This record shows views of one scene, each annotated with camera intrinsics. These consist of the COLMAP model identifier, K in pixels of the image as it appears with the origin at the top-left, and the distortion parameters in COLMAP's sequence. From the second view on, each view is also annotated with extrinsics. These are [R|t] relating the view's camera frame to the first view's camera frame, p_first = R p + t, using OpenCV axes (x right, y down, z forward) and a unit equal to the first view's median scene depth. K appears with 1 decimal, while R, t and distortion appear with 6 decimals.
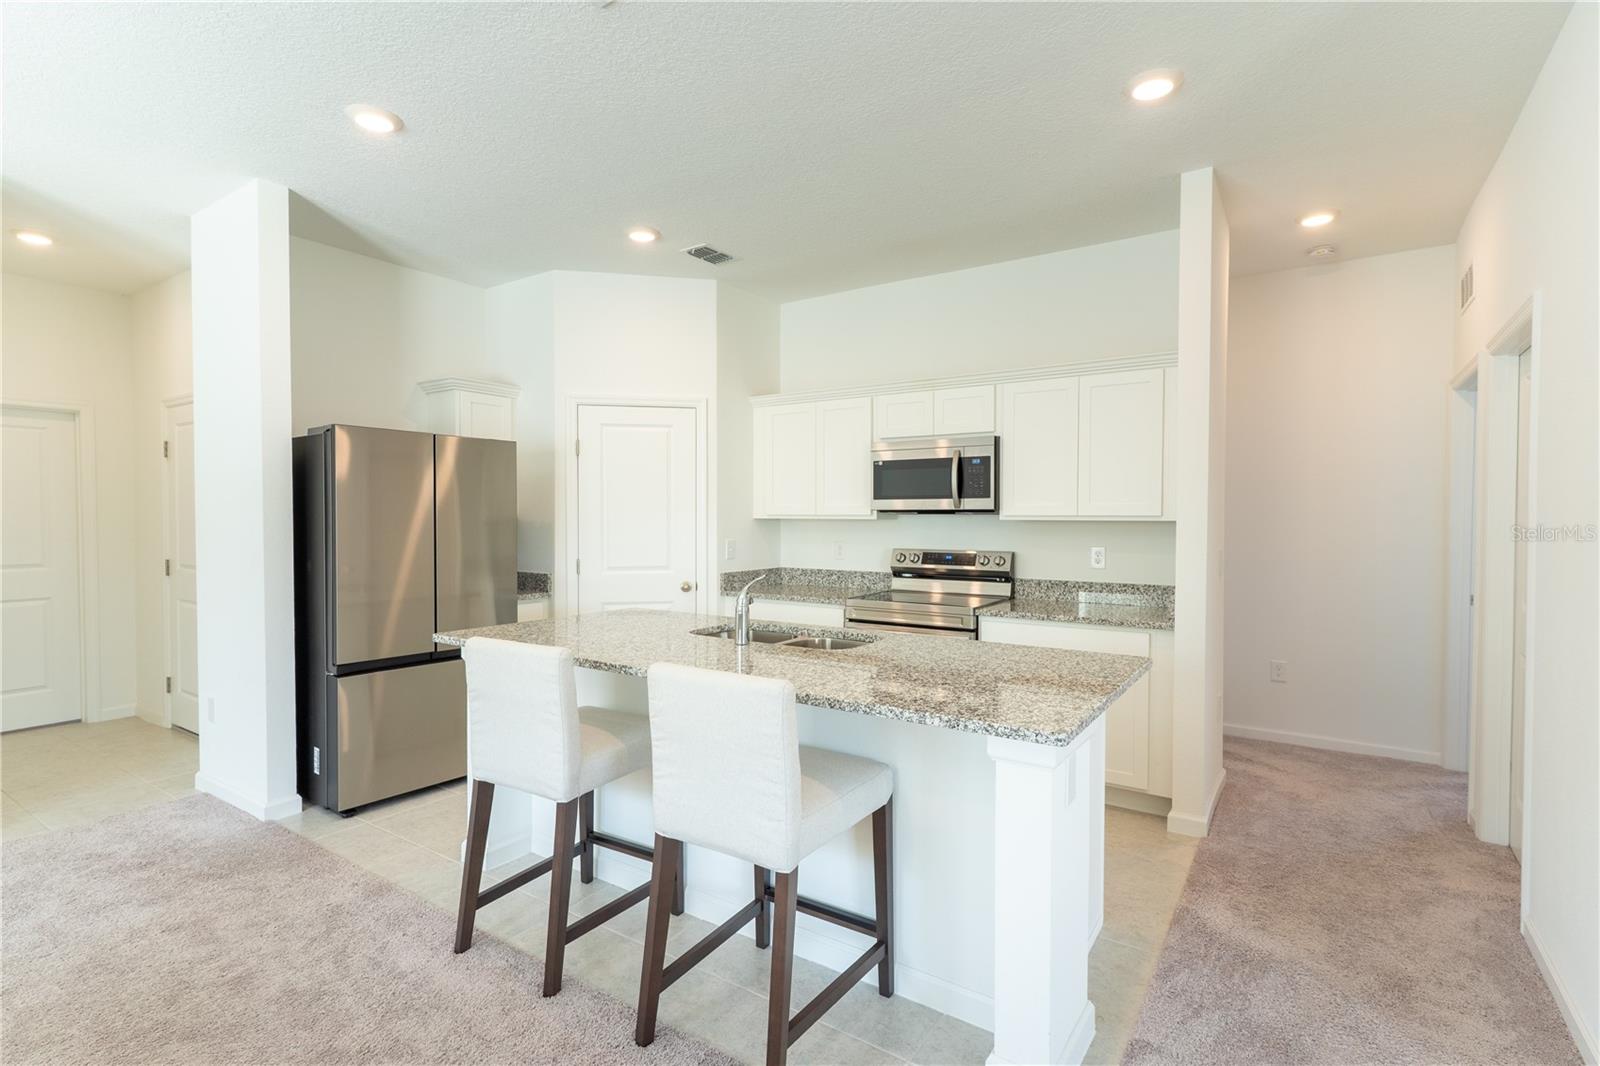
lens RADIAL K [[765.1, 0, 798.3], [0, 765.1, 529.9], [0, 0, 1]] dist [0.002427, 0.000951]
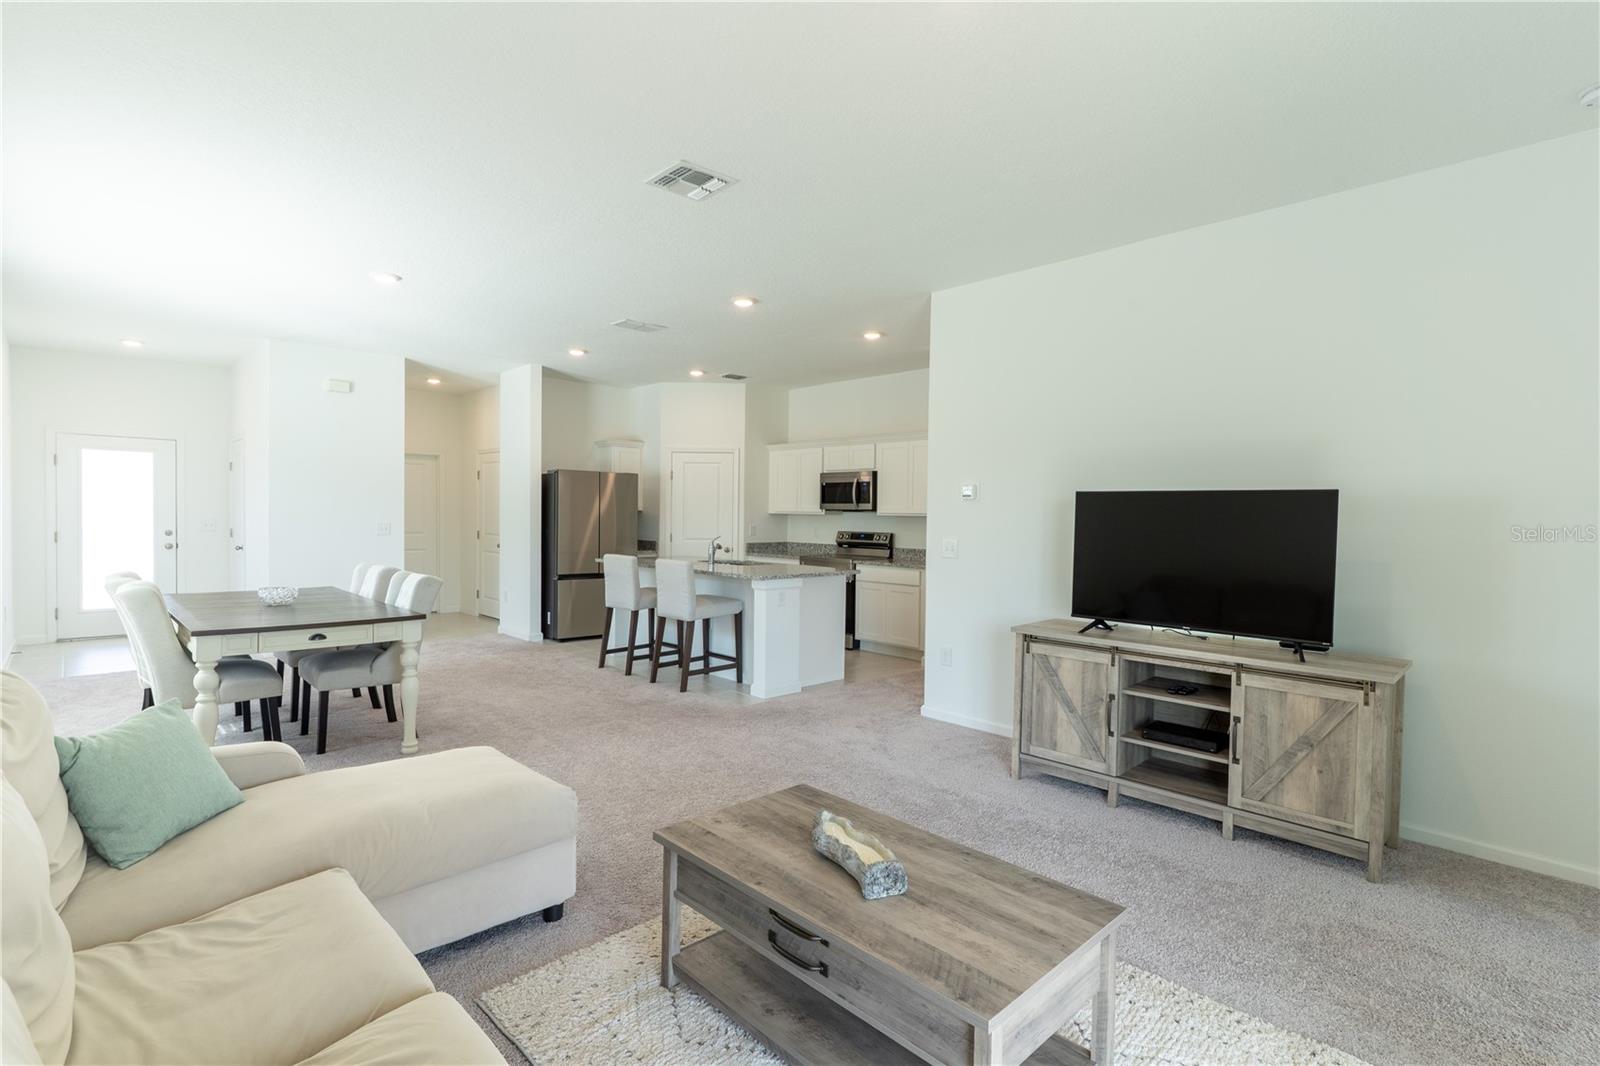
lens RADIAL K [[765.1, 0, 798.3], [0, 765.1, 529.9], [0, 0, 1]] dist [0.002427, 0.000951]
pose [[0.976030, 0.016190, -0.217035, 0.460032], [-0.015725, 0.999869, 0.003870, 0.017696], [0.217069, -0.000365, 0.976156, -0.835757]]
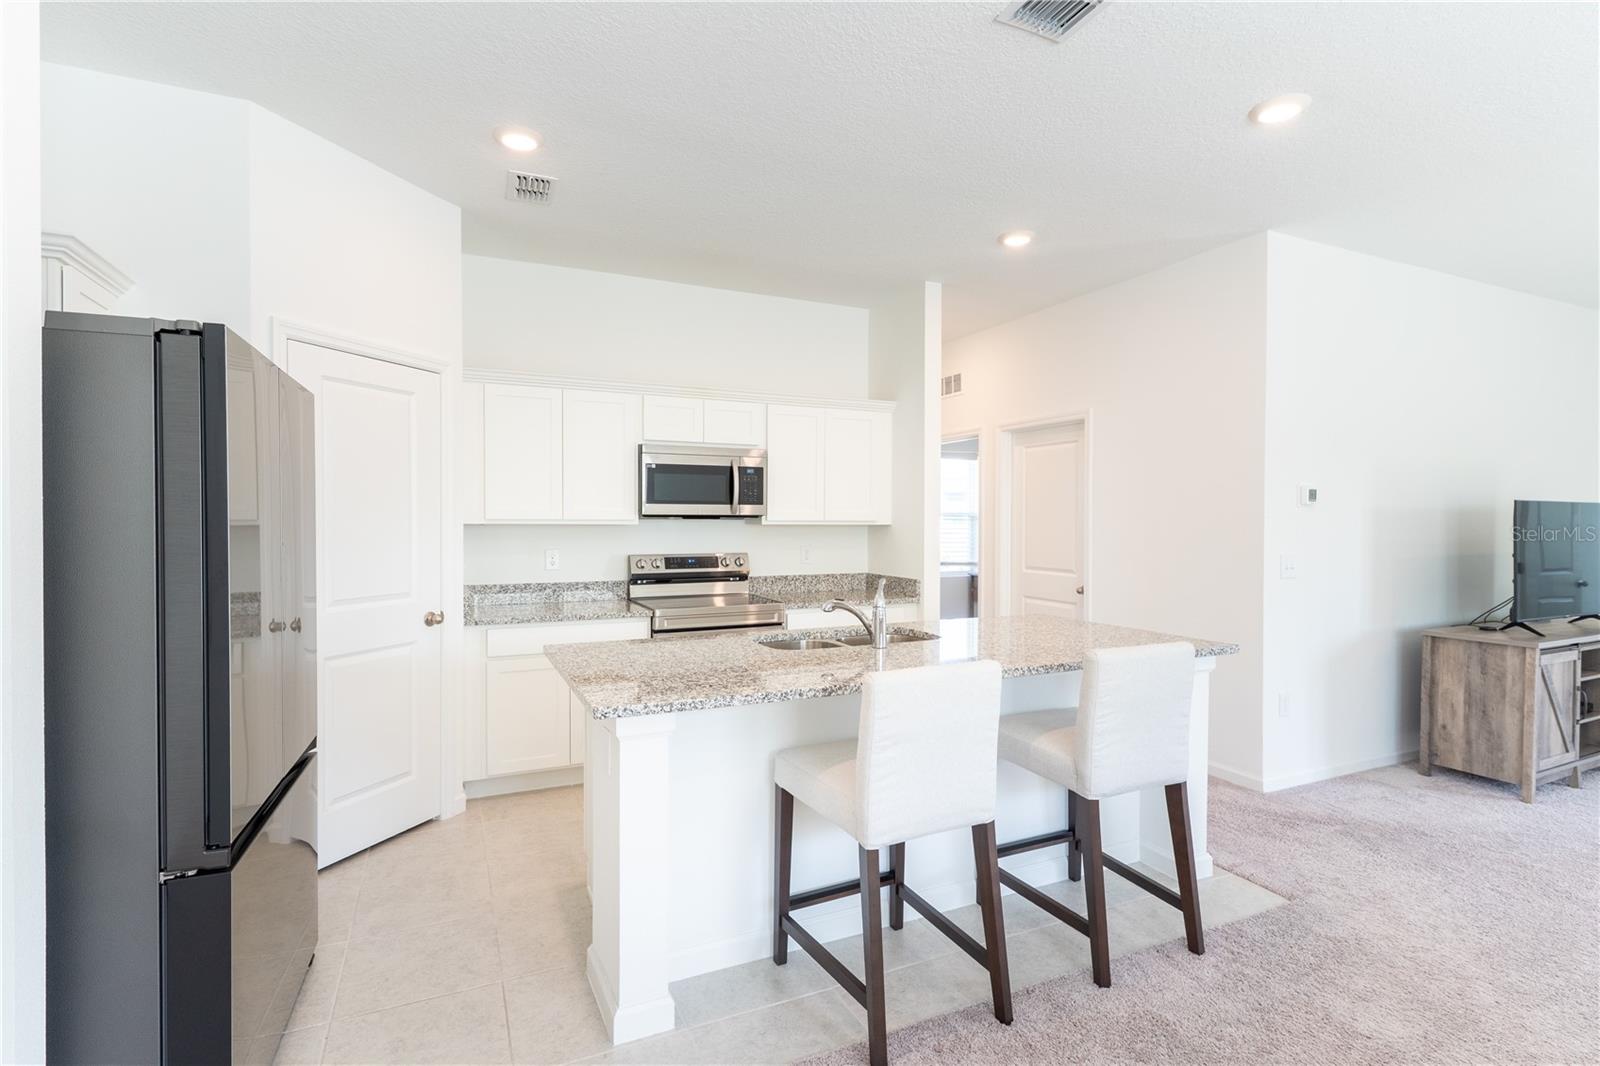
lens RADIAL K [[765.1, 0, 798.3], [0, 765.1, 529.9], [0, 0, 1]] dist [0.002427, 0.000951]
pose [[0.511702, -0.009940, 0.859105, -0.641918], [0.013451, 0.999903, 0.003557, -0.008058], [-0.859058, 0.009736, 0.511786, 0.361312]]
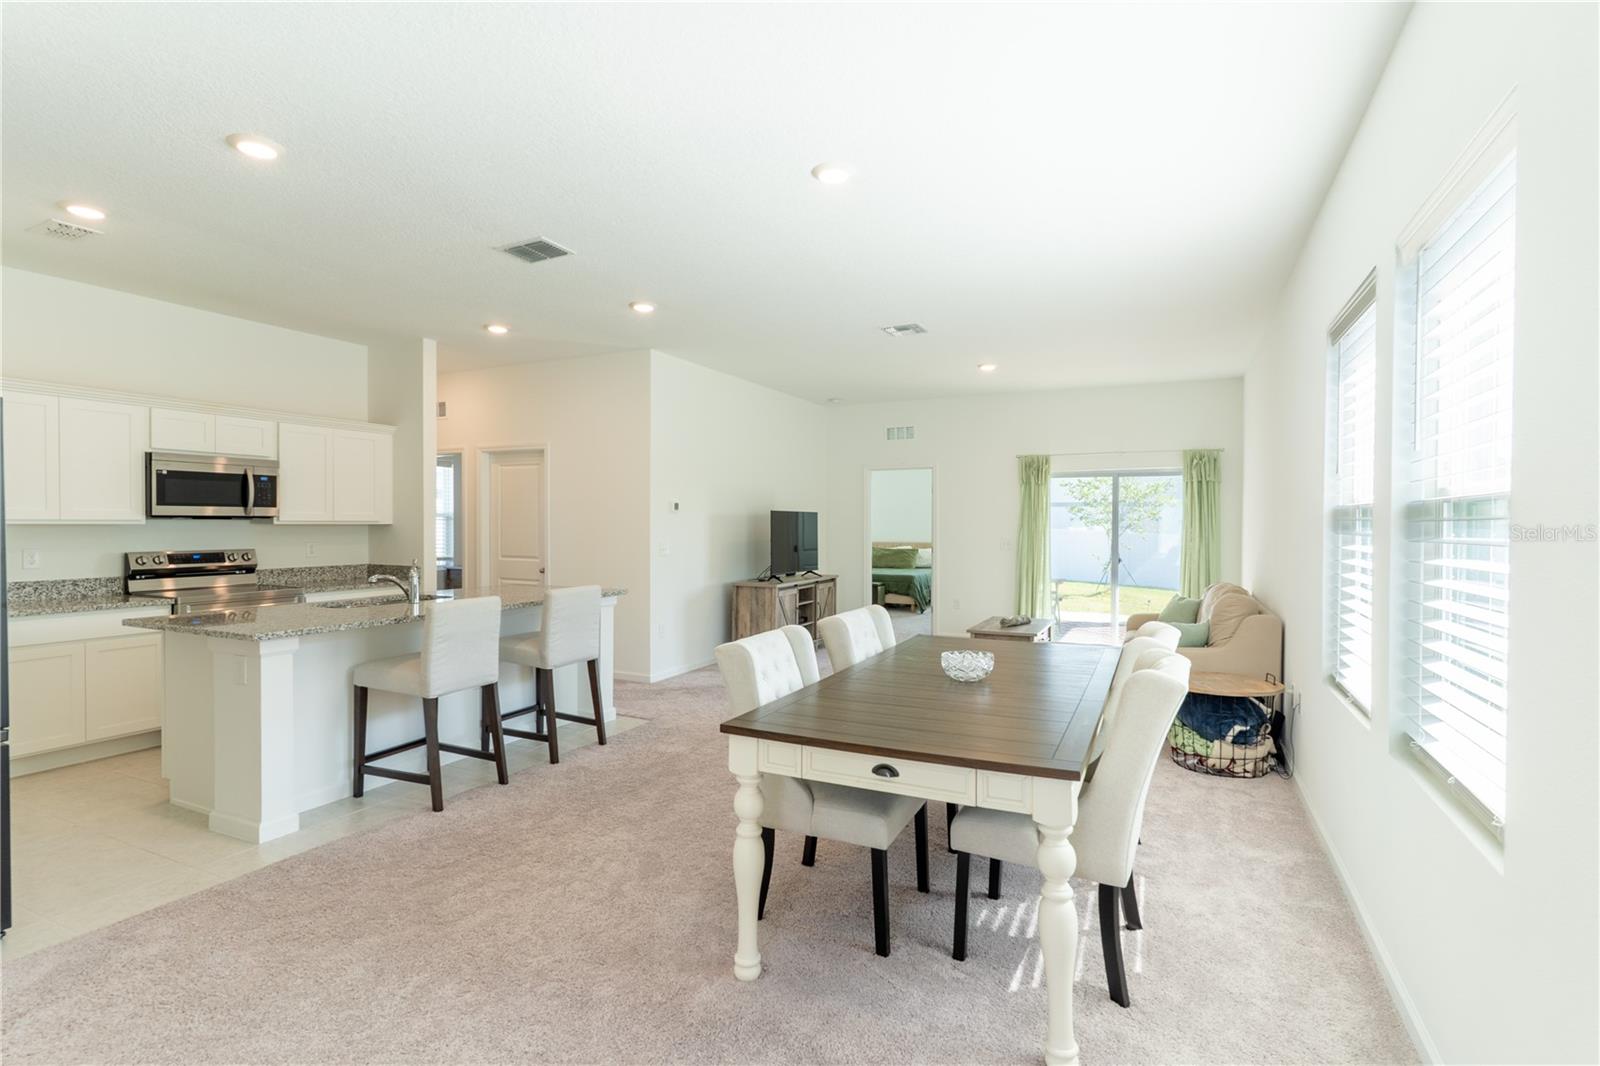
lens RADIAL K [[765.1, 0, 798.3], [0, 765.1, 529.9], [0, 0, 1]] dist [0.002427, 0.000951]
pose [[-0.138828, -0.011575, 0.990249, -1.116045], [0.014332, 0.999803, 0.013696, -0.007909], [-0.990213, 0.016094, -0.138635, 0.273040]]
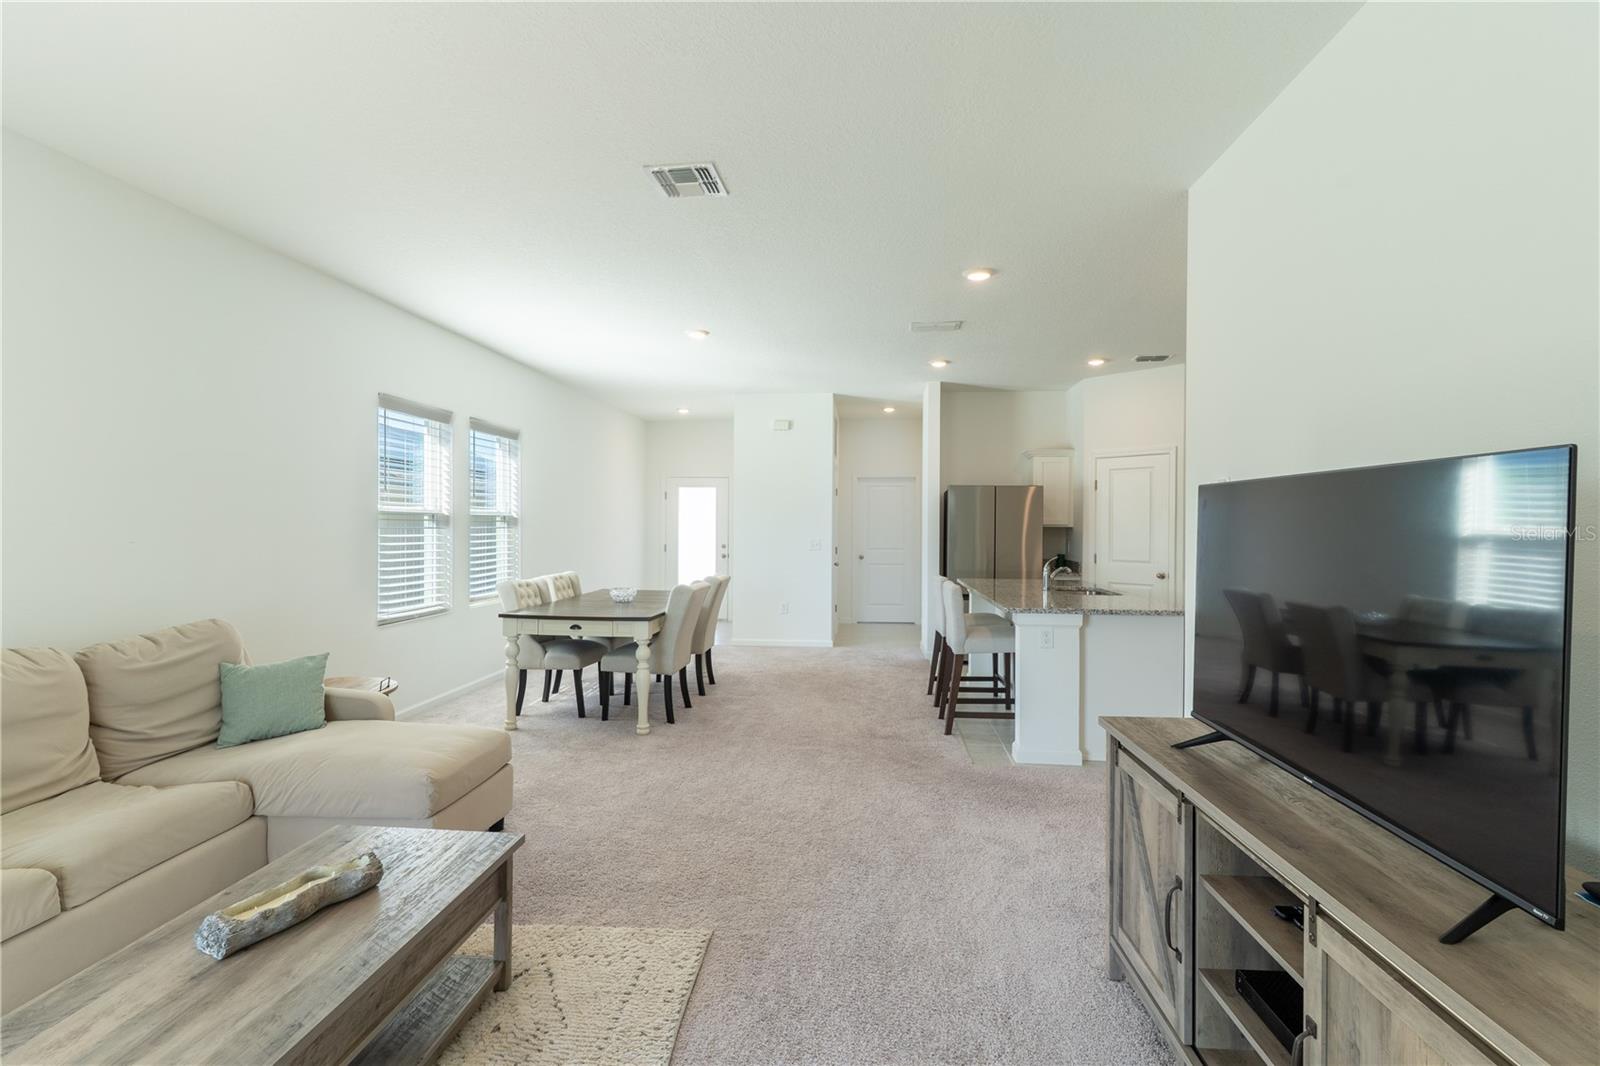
lens RADIAL K [[763.4, 0, 792.3], [0, 763.4, 527.2], [0, 0, 1]] dist [0.000532, -0.000095]
pose [[0.478349, 0.004326, -0.878159, 0.877093], [-0.020245, 0.999776, -0.006103, 0.005103], [0.877937, 0.020698, 0.478329, -0.359642]]
